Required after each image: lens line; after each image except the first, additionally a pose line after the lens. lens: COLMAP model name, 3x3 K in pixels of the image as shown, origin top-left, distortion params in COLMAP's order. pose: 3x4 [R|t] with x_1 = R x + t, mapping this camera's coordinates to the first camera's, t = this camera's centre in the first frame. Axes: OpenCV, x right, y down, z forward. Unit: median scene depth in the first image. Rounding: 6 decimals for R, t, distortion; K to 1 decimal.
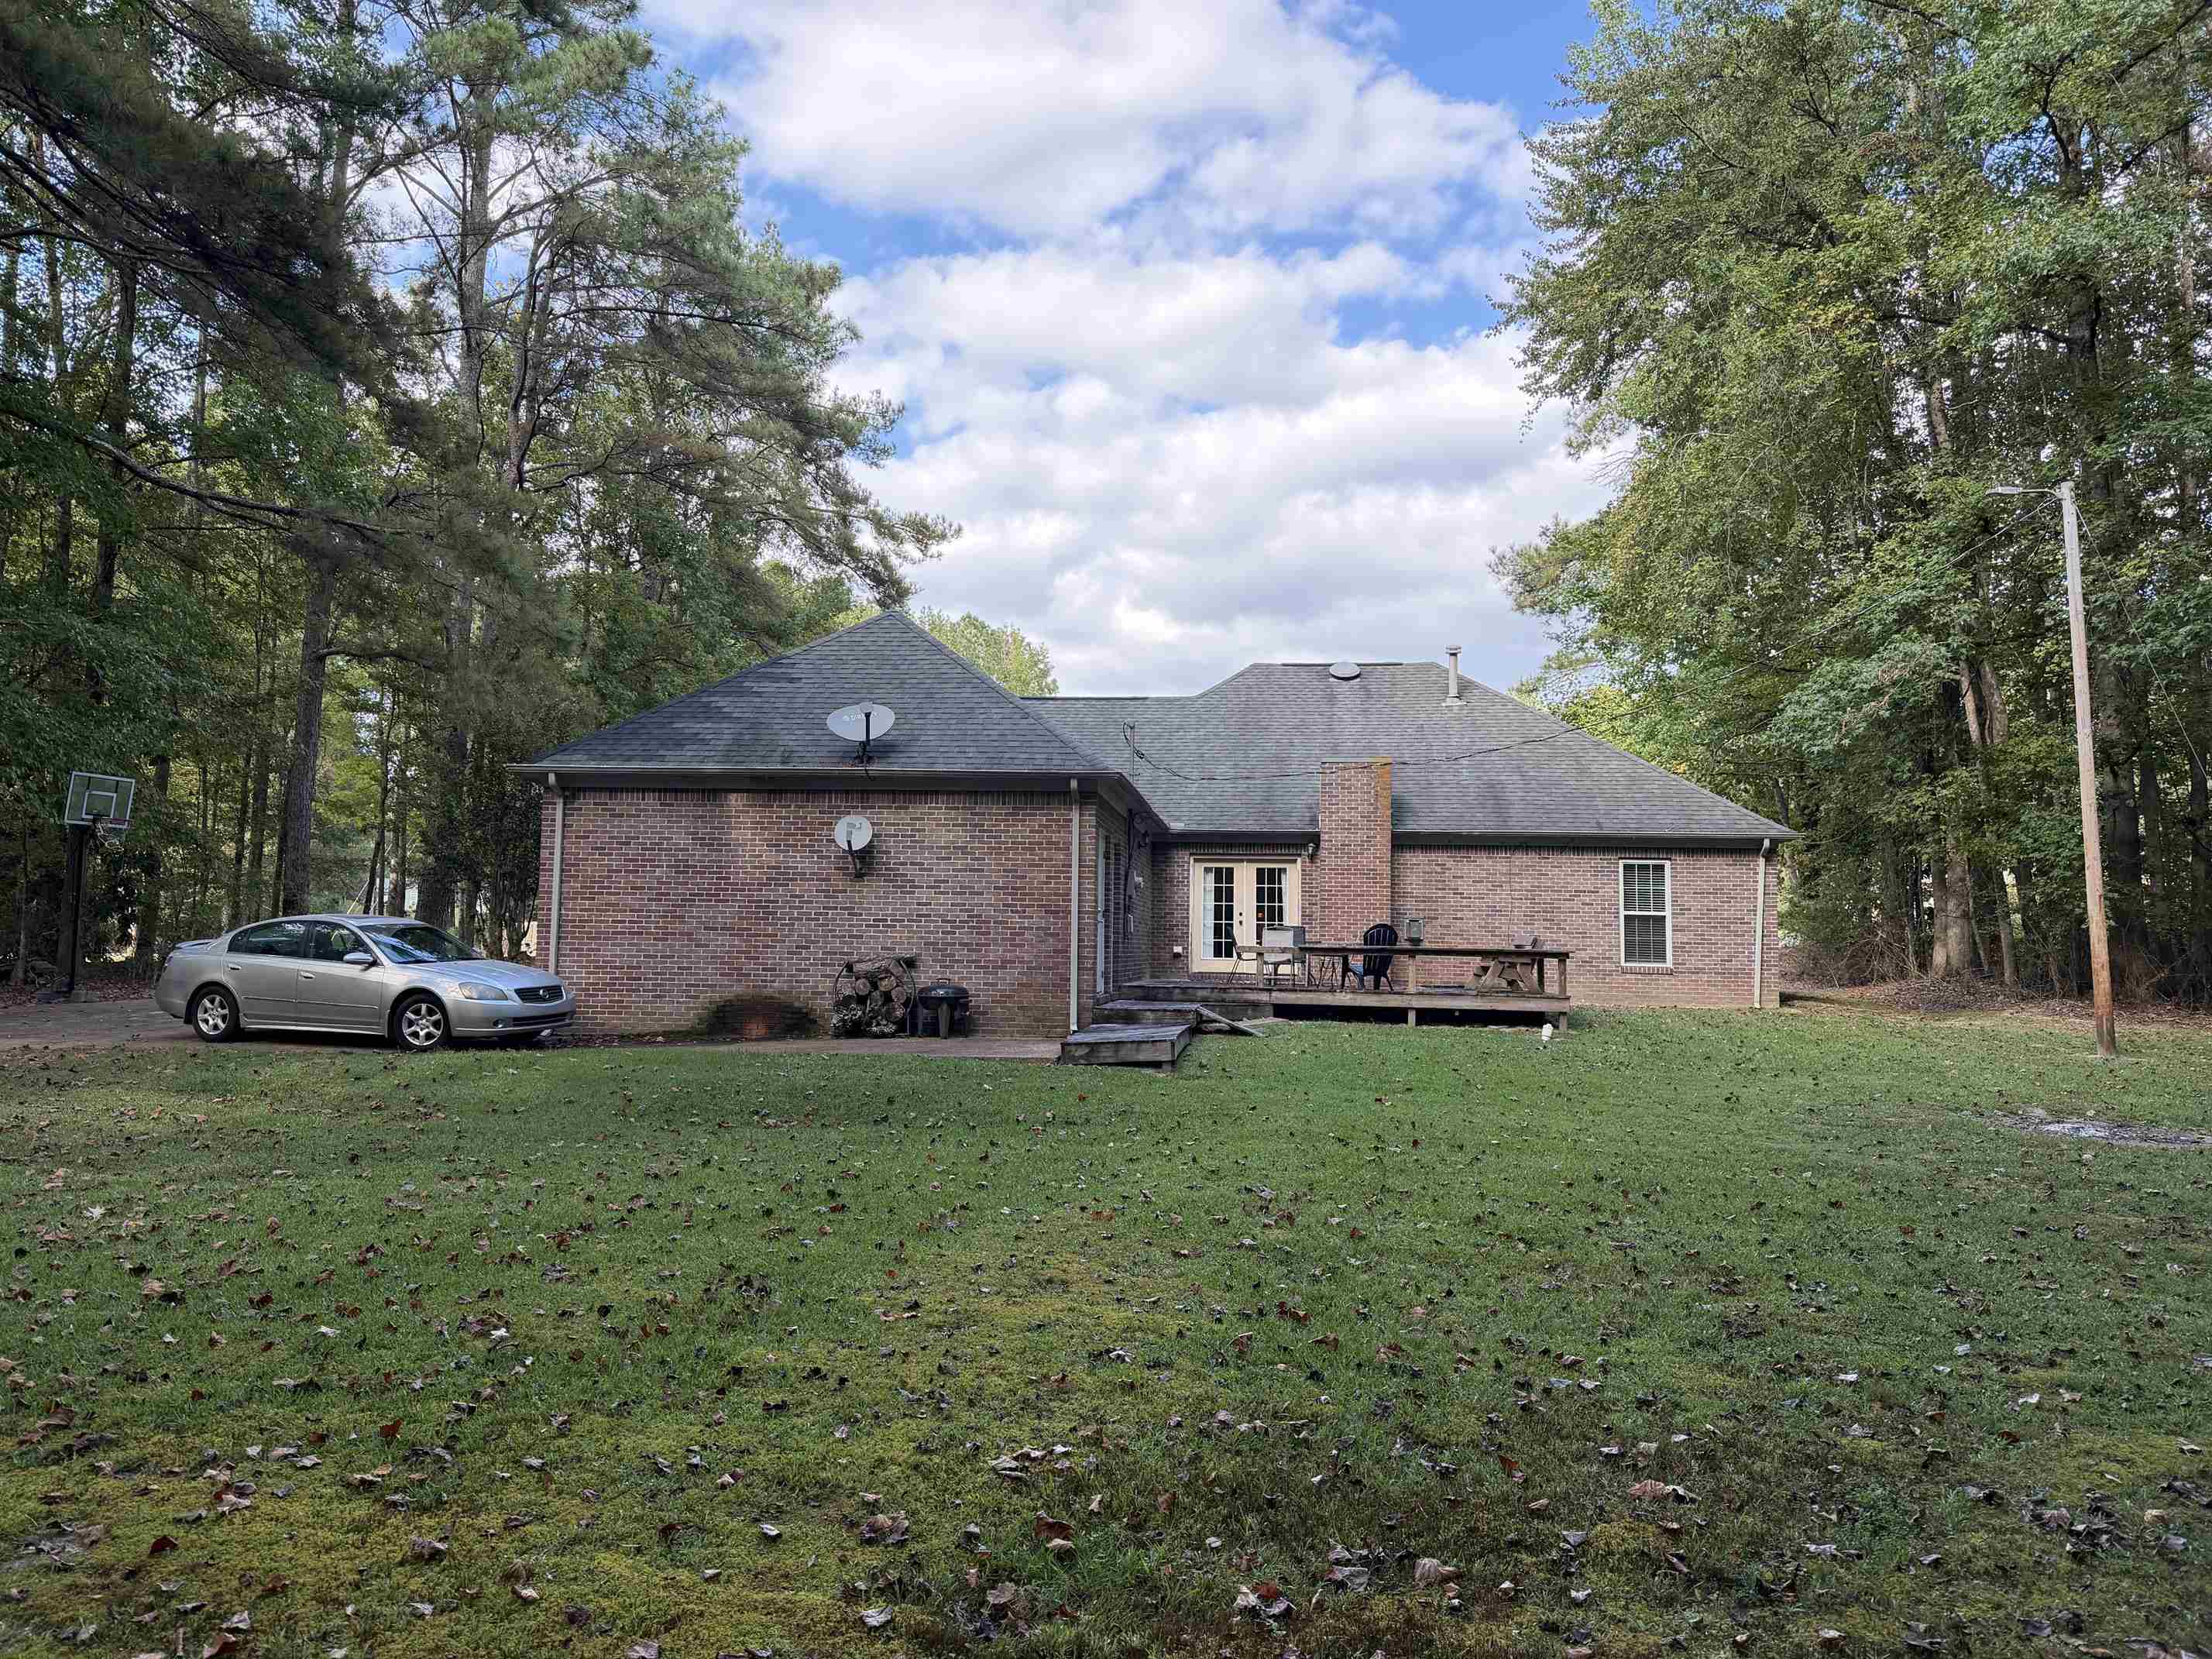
lens RADIAL K [[1541.2, 0, 1105.9], [0, 1541.2, 816.4], [0, 0, 1]] dist [0.126271, -0.187866]
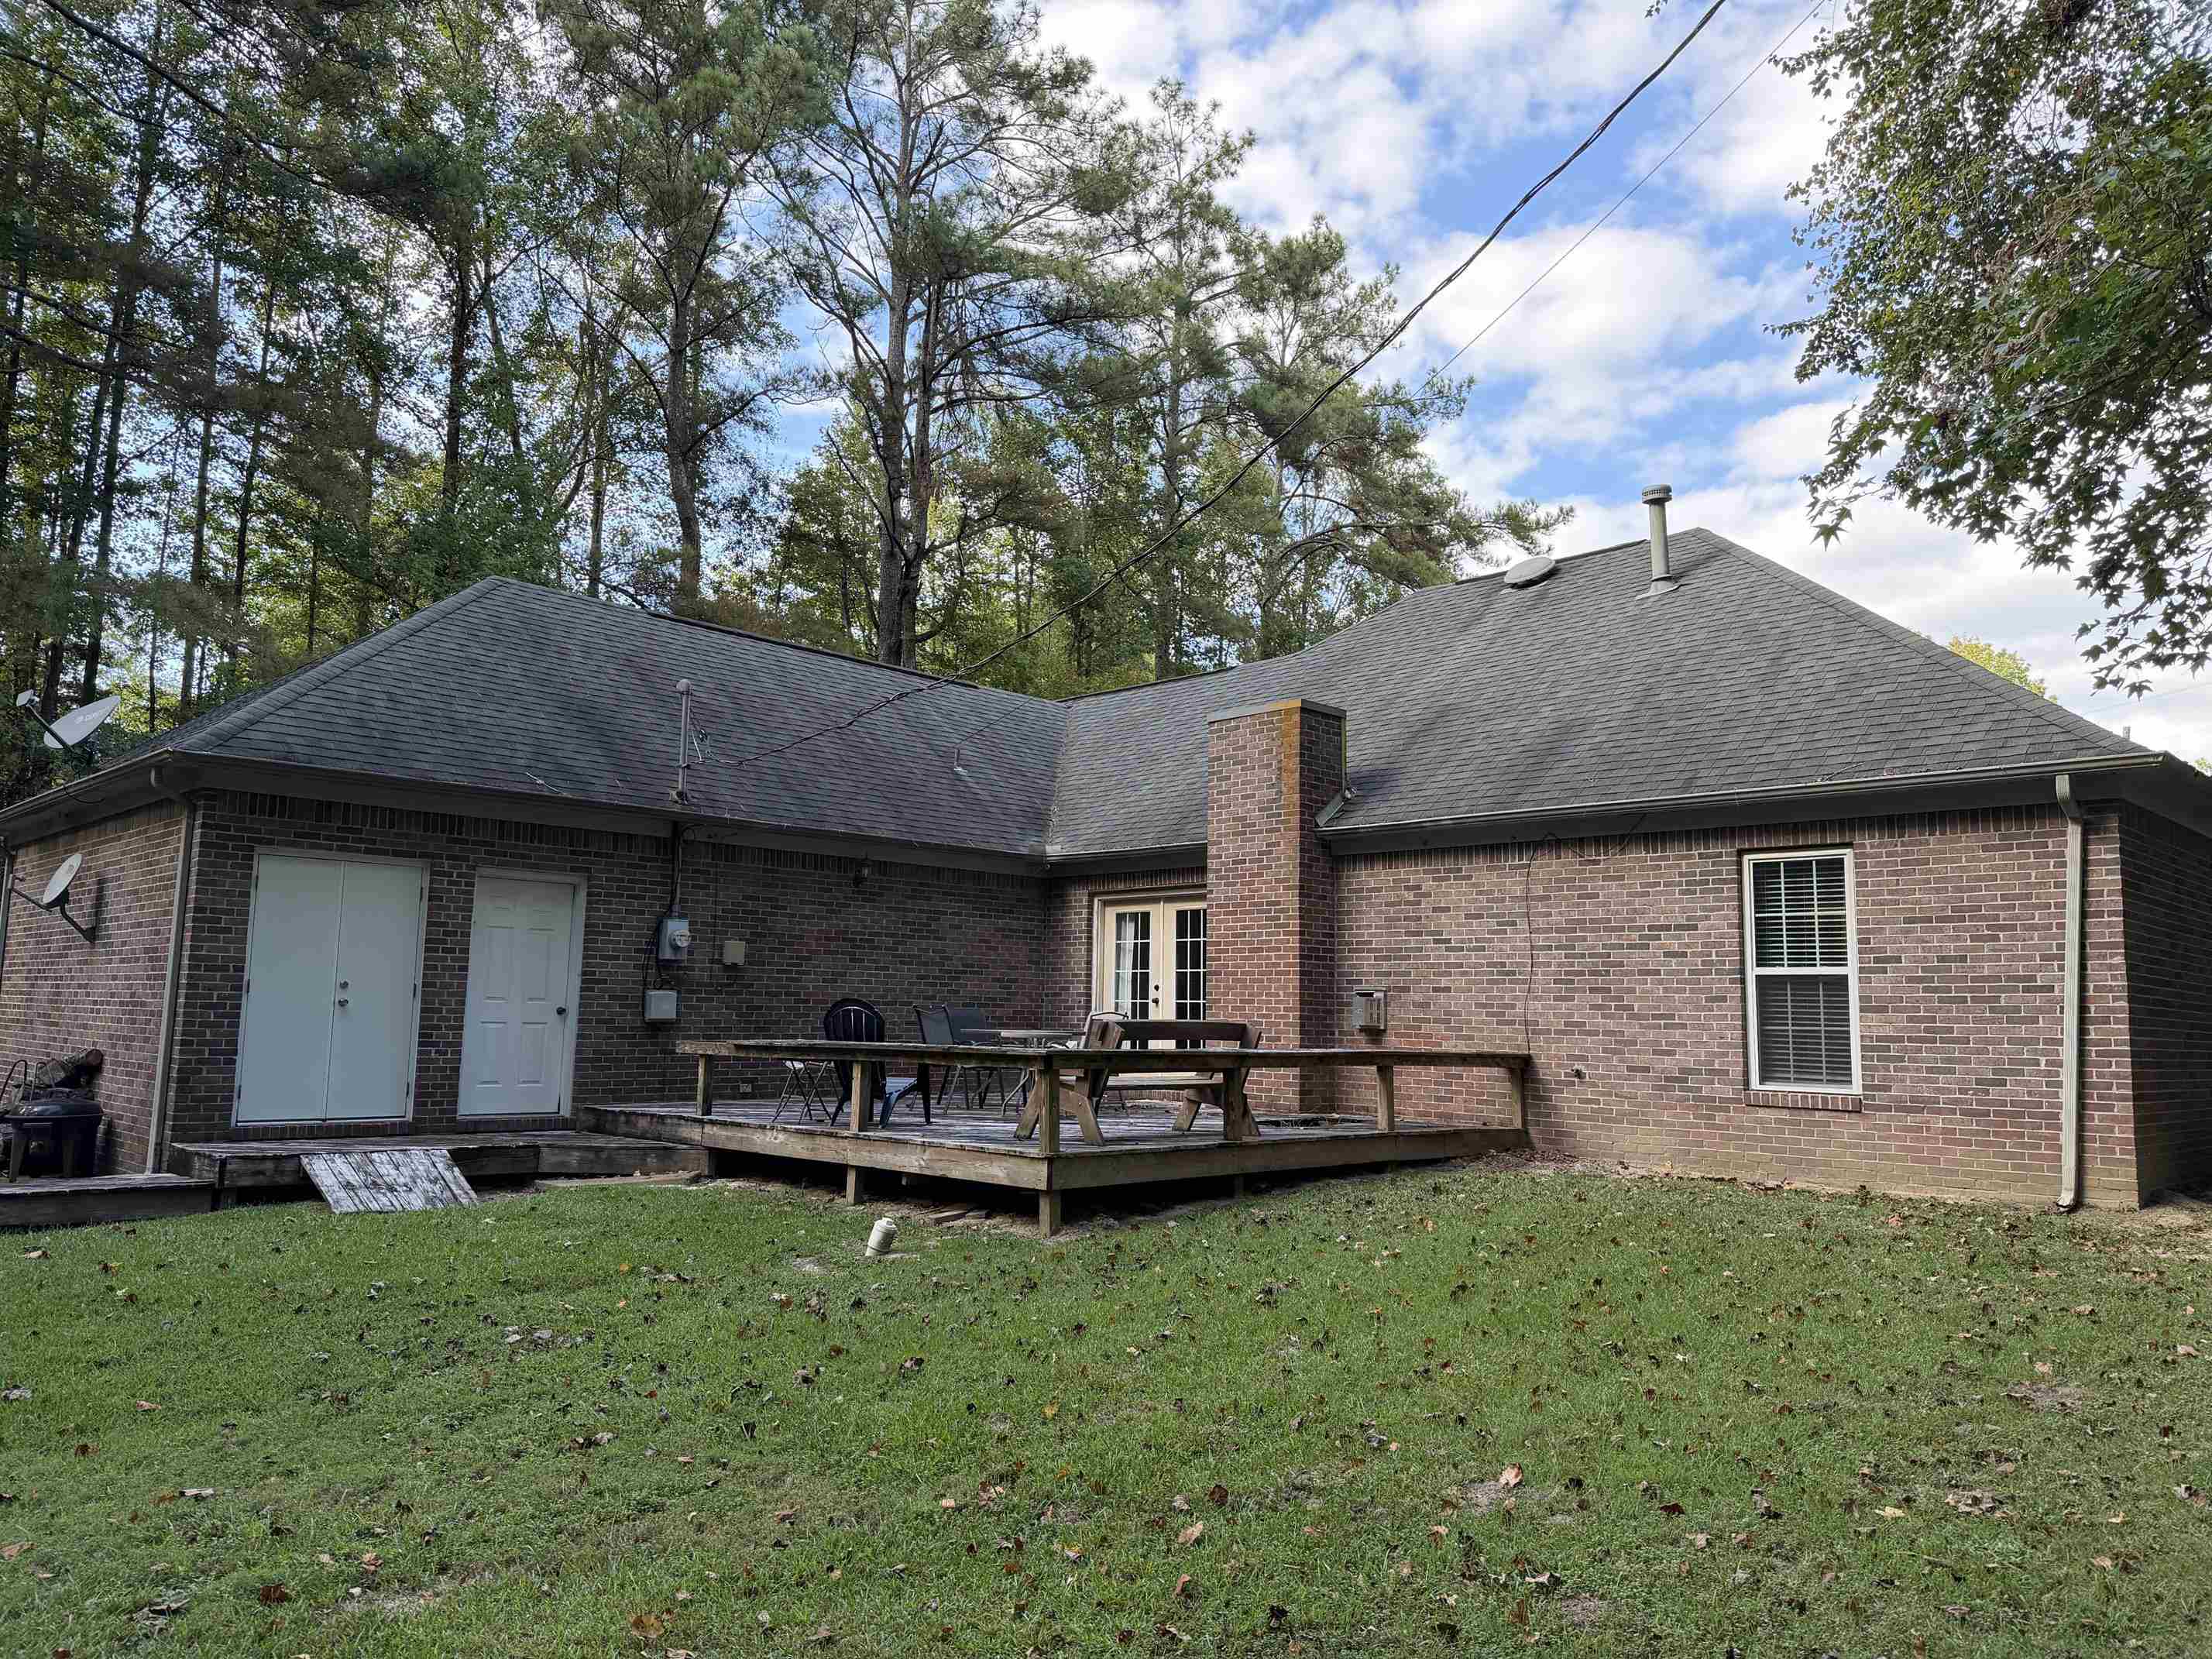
lens RADIAL K [[1555.0, 0, 1106.0], [0, 1555.0, 829.5], [0, 0, 1]] dist [0.079931, -0.078044]
pose [[0.778127, -0.079025, -0.623115, 0.472753], [0.048091, 0.996637, -0.066341, 0.042207], [0.626263, 0.021655, 0.779311, 0.526009]]
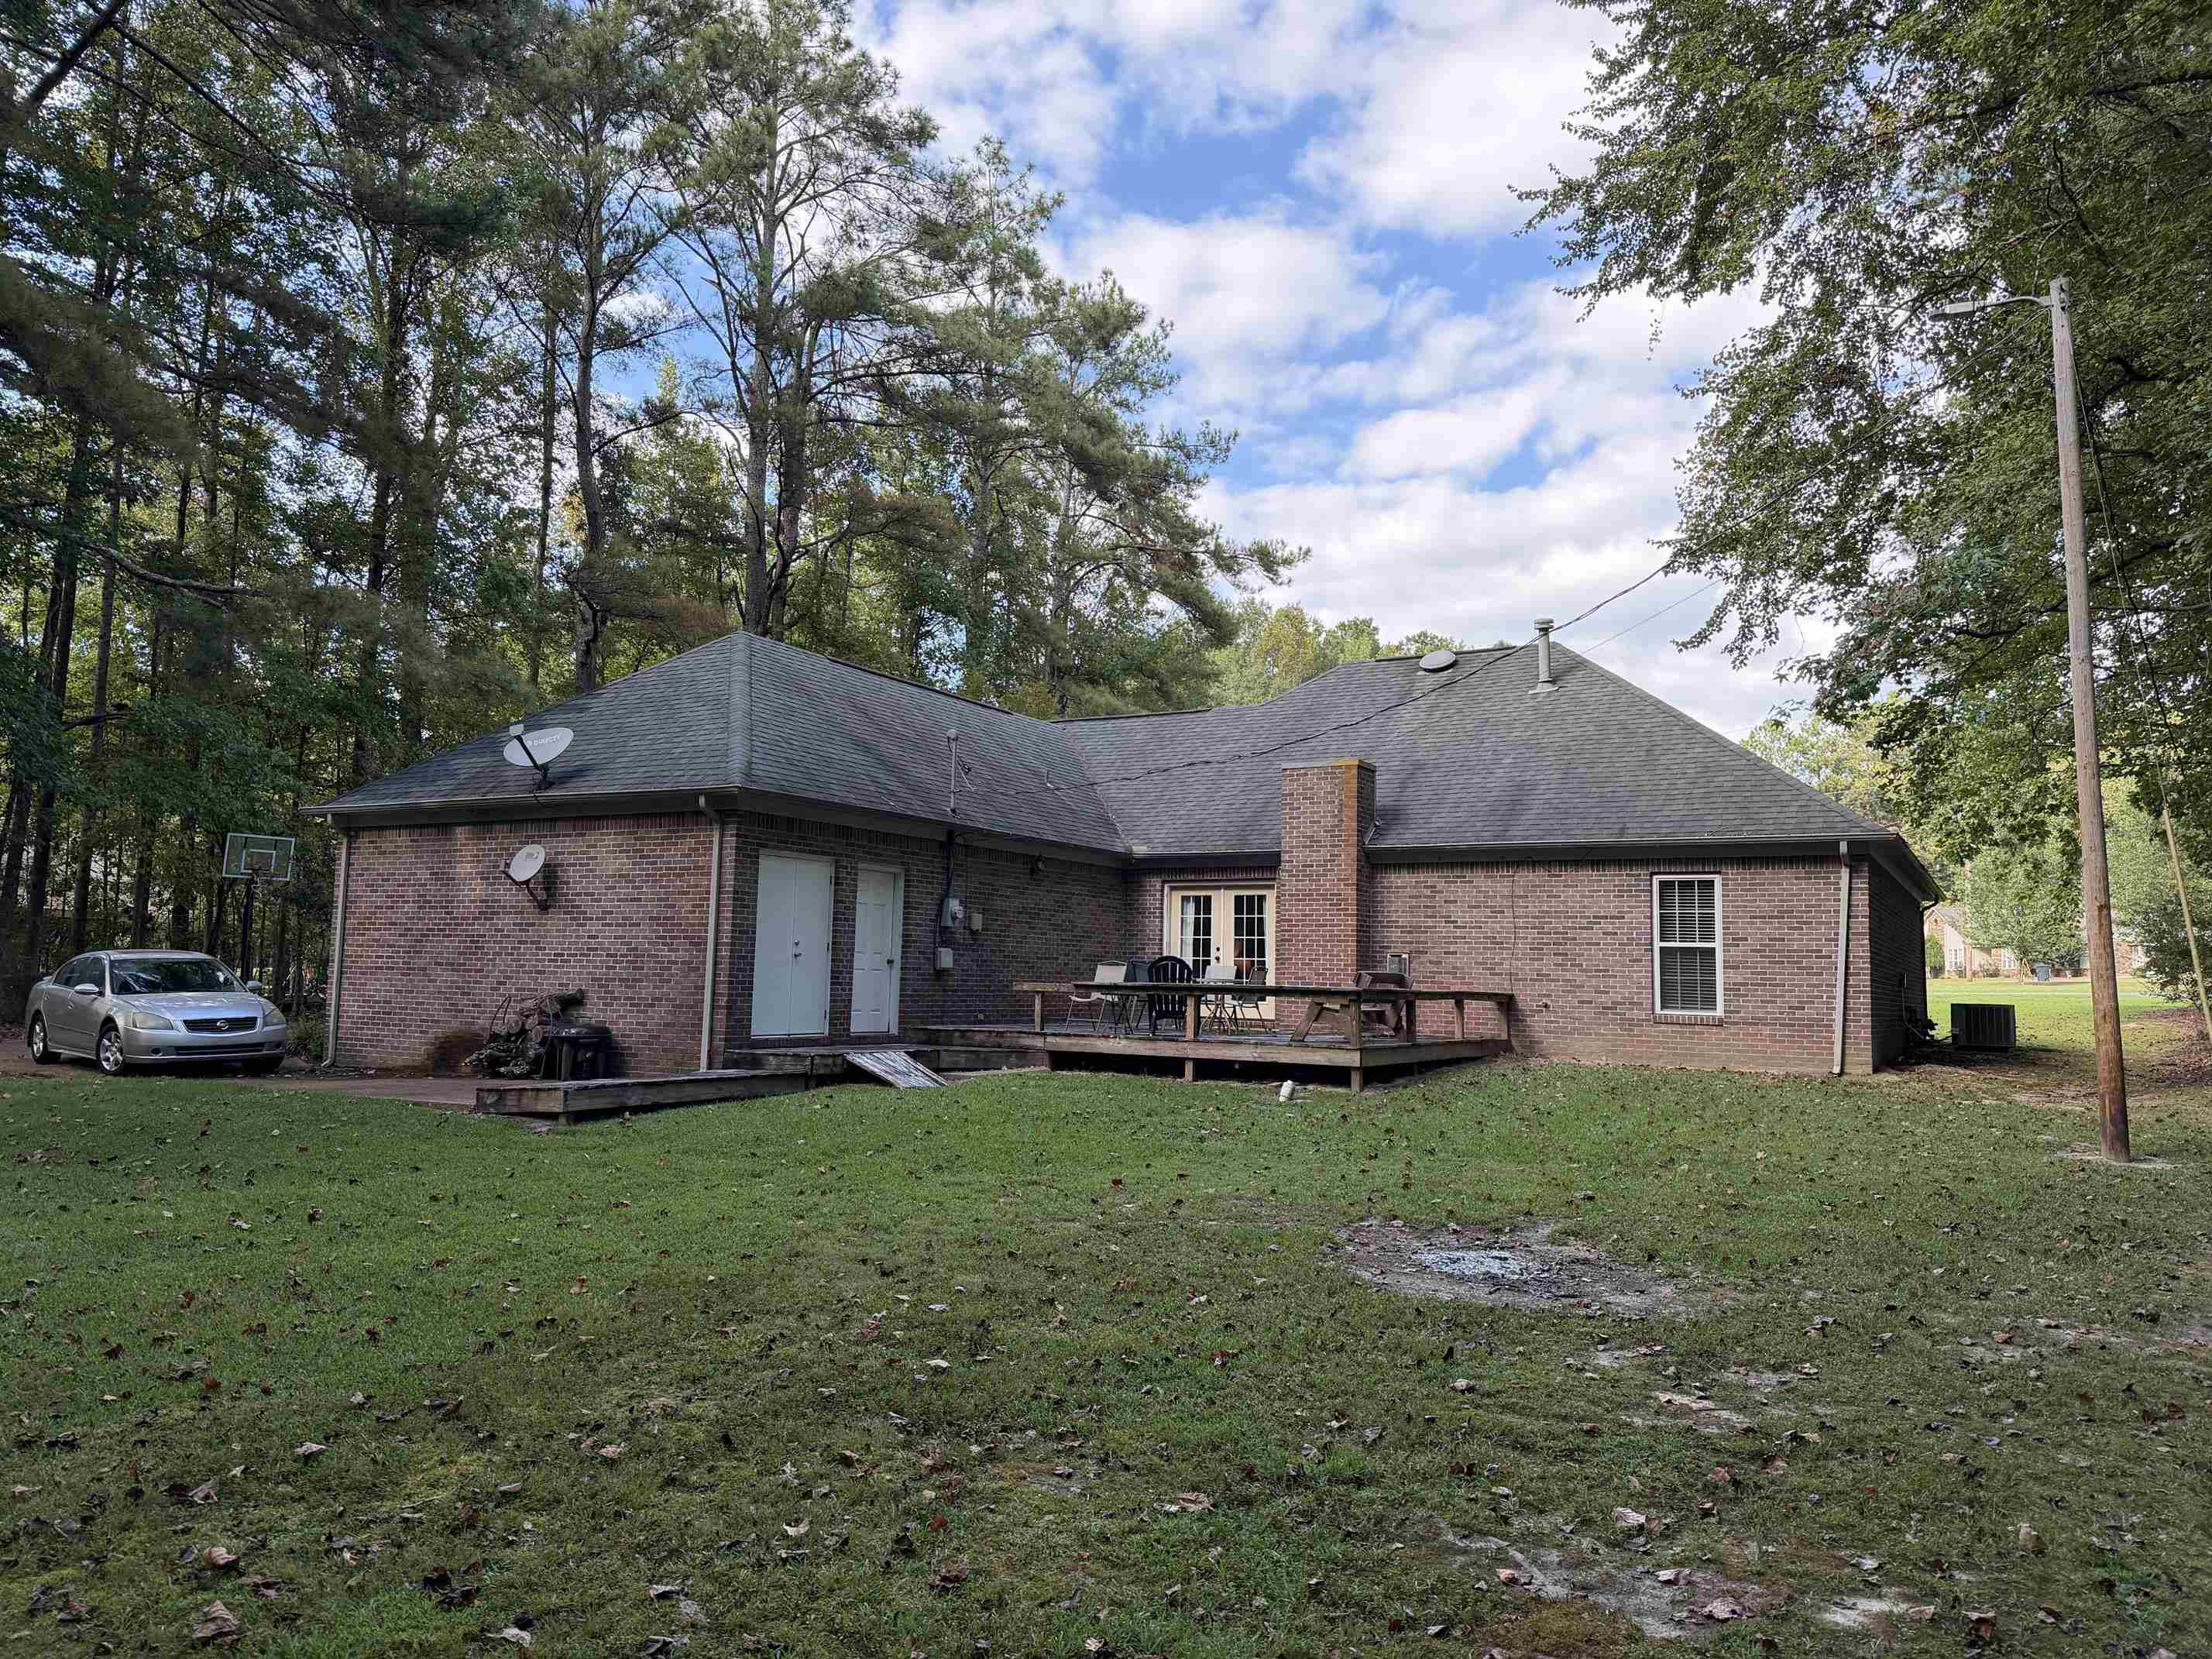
lens RADIAL K [[1548.2, 0, 1106.0], [0, 1548.2, 829.5], [0, 0, 1]] dist [0.125429, -0.185298]
pose [[0.912002, -0.036899, -0.408522, 0.400751], [0.027867, 0.999218, -0.028039, 0.019501], [0.409238, 0.014188, 0.912318, 0.184989]]
